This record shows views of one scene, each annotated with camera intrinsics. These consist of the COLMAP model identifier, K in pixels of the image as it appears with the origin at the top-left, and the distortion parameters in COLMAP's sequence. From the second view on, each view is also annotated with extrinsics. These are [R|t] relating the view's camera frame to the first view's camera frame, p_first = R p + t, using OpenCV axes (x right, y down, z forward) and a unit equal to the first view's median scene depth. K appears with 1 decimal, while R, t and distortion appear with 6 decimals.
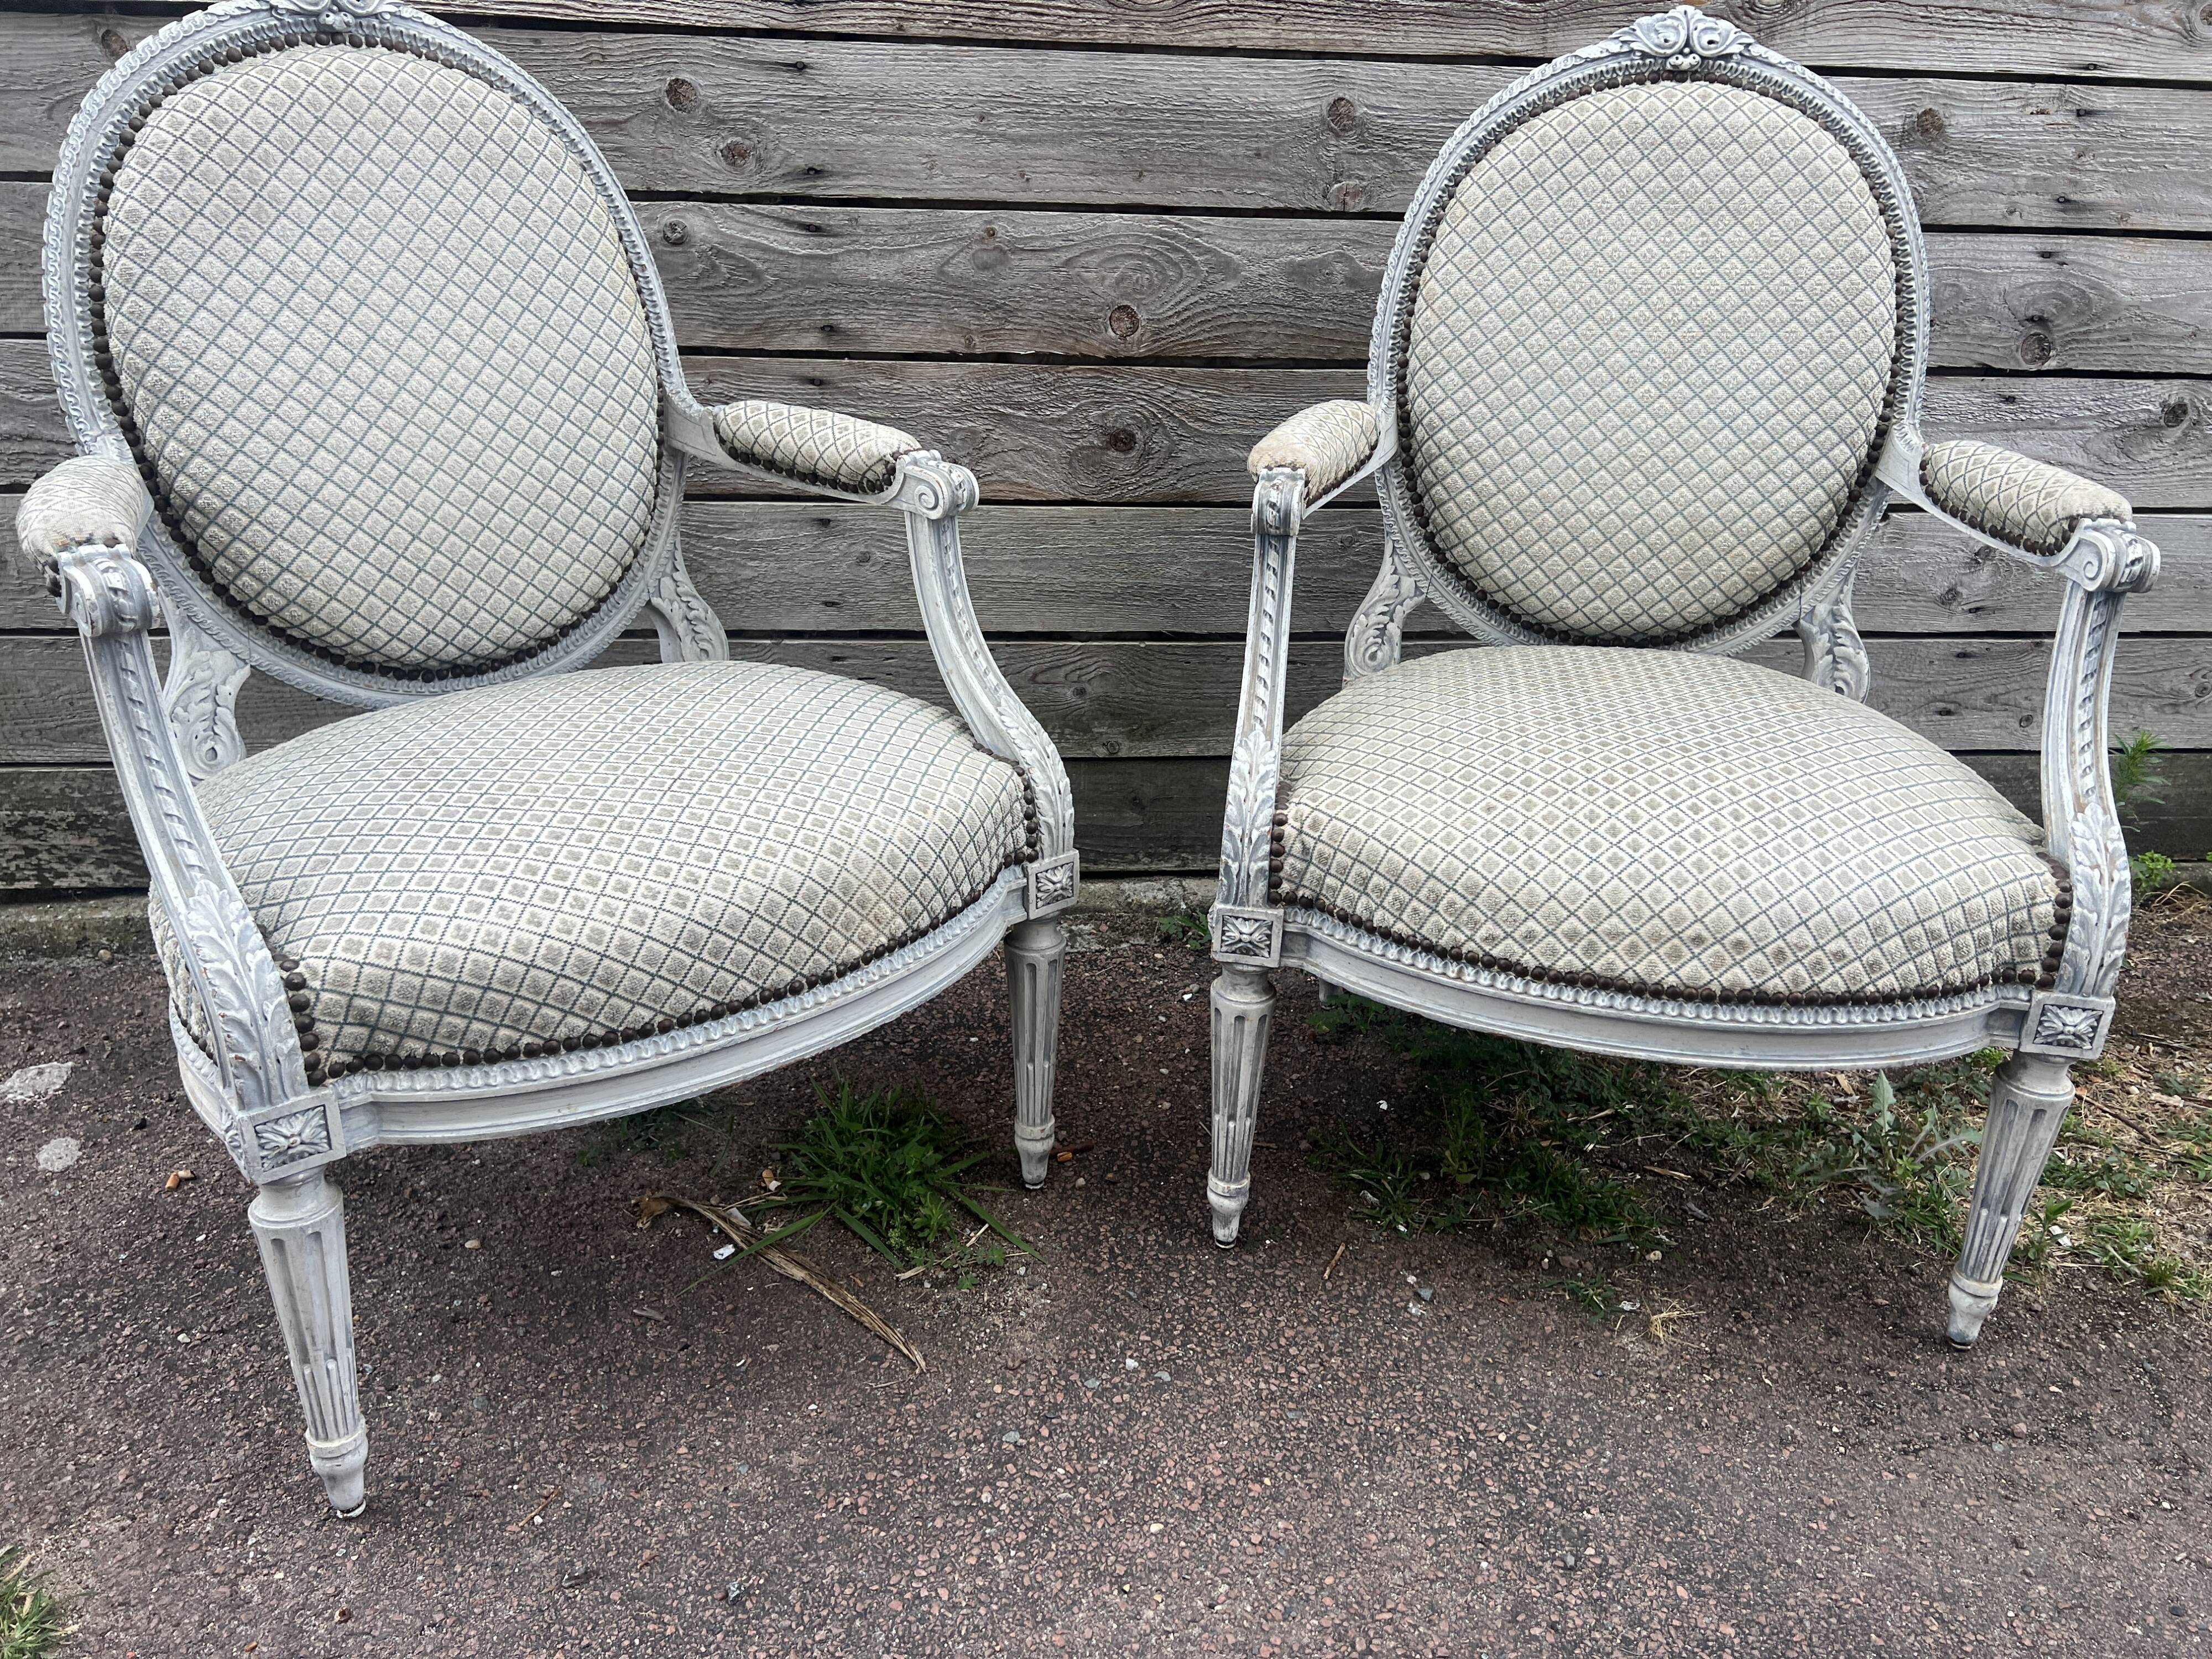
lens RADIAL K [[1698.8, 0, 1098.0], [0, 1698.8, 819.8], [0, 0, 1]] dist [0.030545, -0.034643]
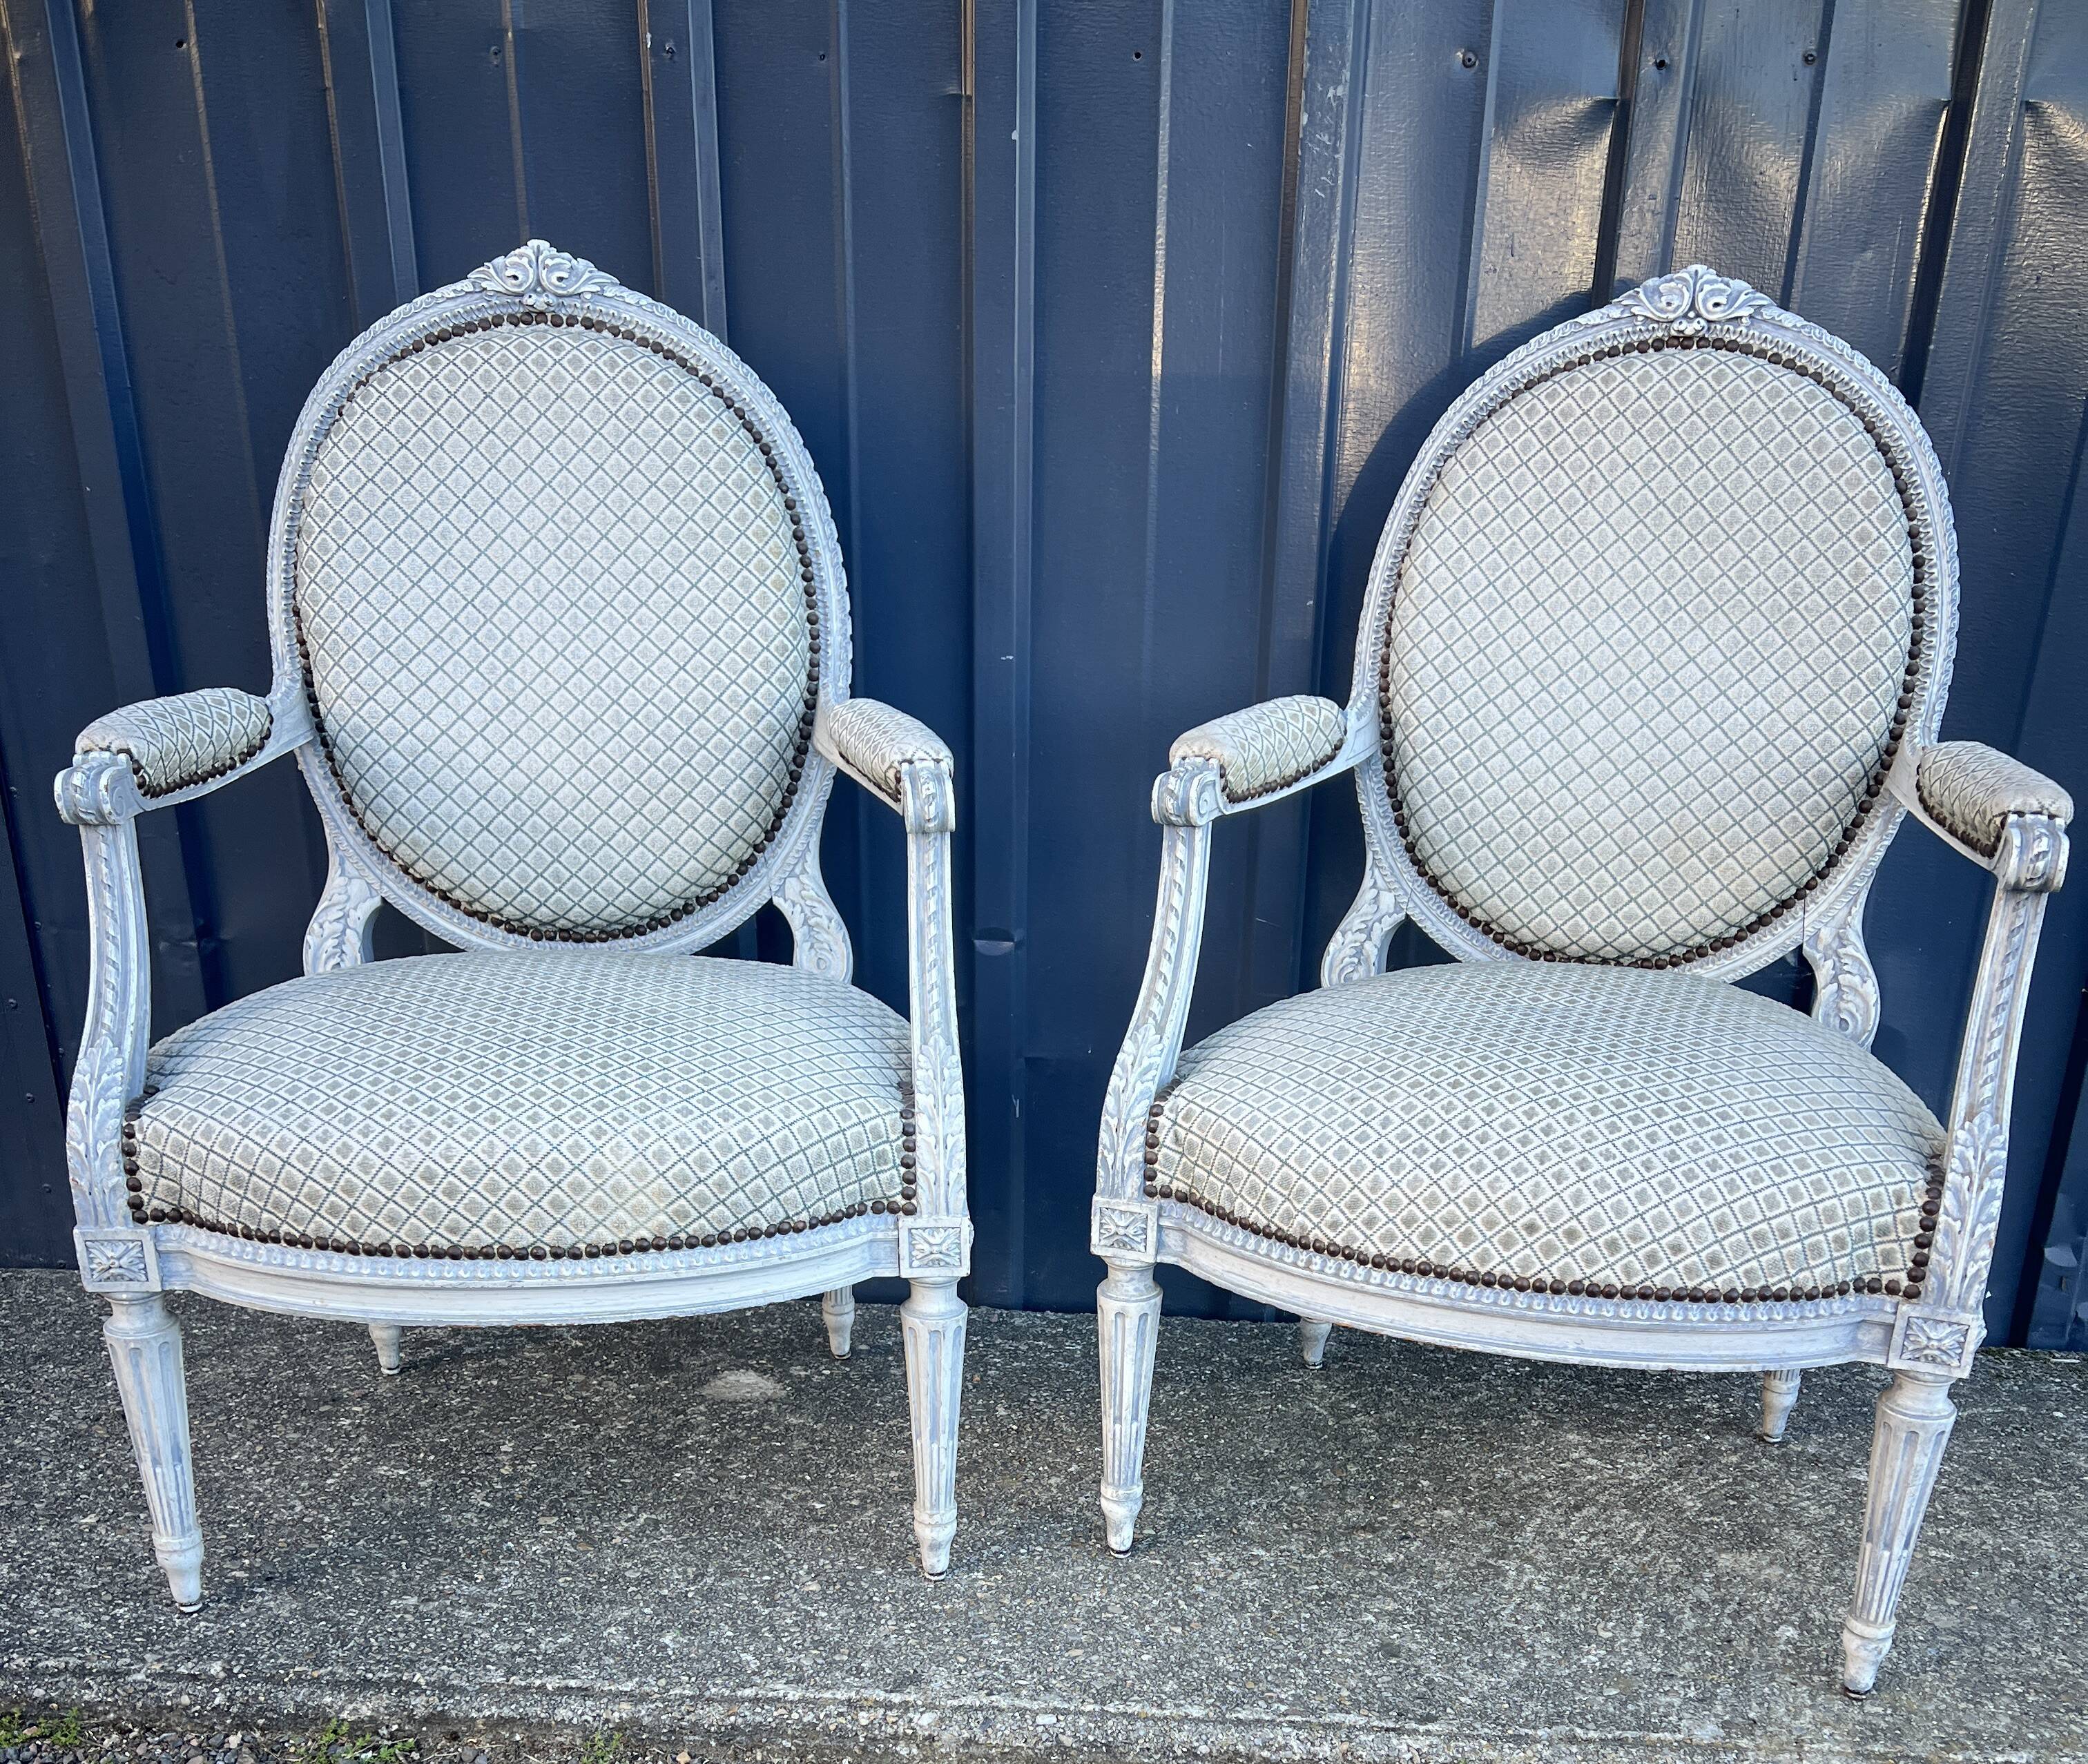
lens RADIAL K [[2148.8, 0, 1049.0], [0, 2148.8, 1386.9], [0, 0, 1]] dist [0.032538, 0.000000]
pose [[0.985453, 0.056280, -0.160358, 0.256172], [-0.050722, 0.997969, 0.038551, 0.117335], [0.162202, -0.029856, 0.986306, -0.268671]]
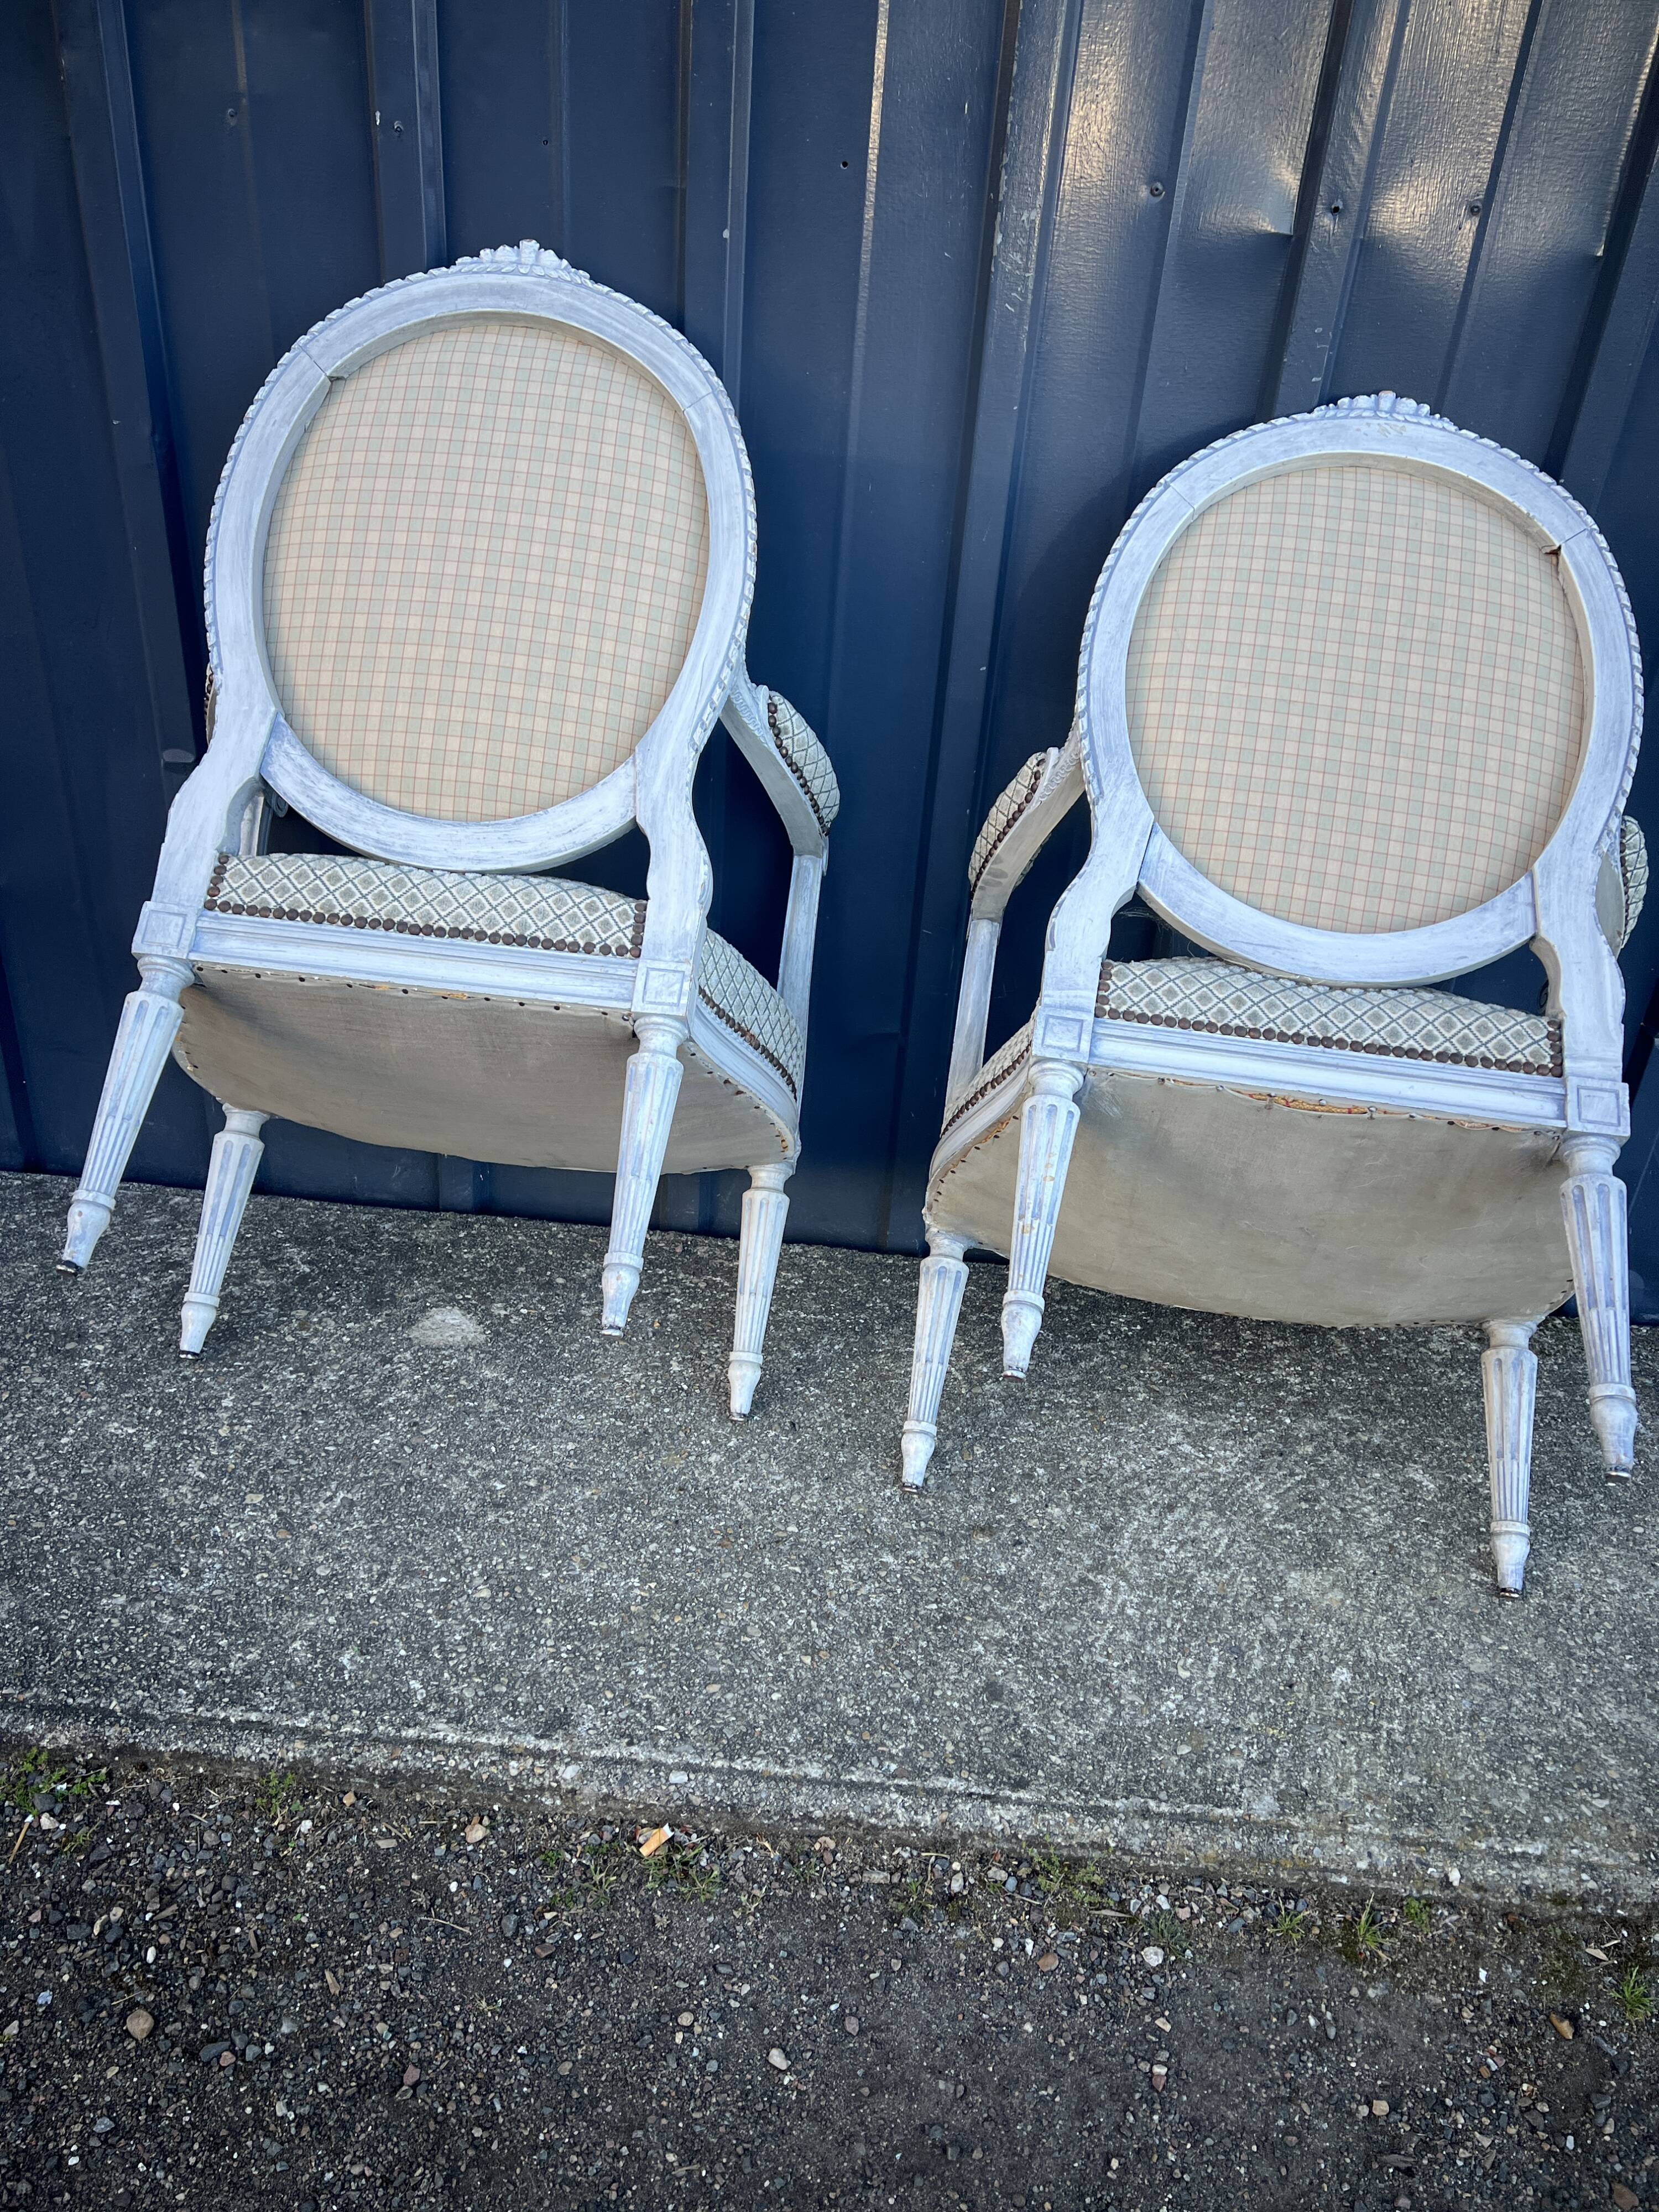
lens RADIAL K [[1698.8, 0, 826.3], [0, 1698.8, 1115.2], [0, 0, 1]] dist [0.030545, -0.034643]
pose [[0.984883, 0.117785, -0.127010, 0.249183], [-0.100546, 0.985796, 0.134523, -0.215255], [0.141051, -0.119719, 0.982737, -0.066044]]
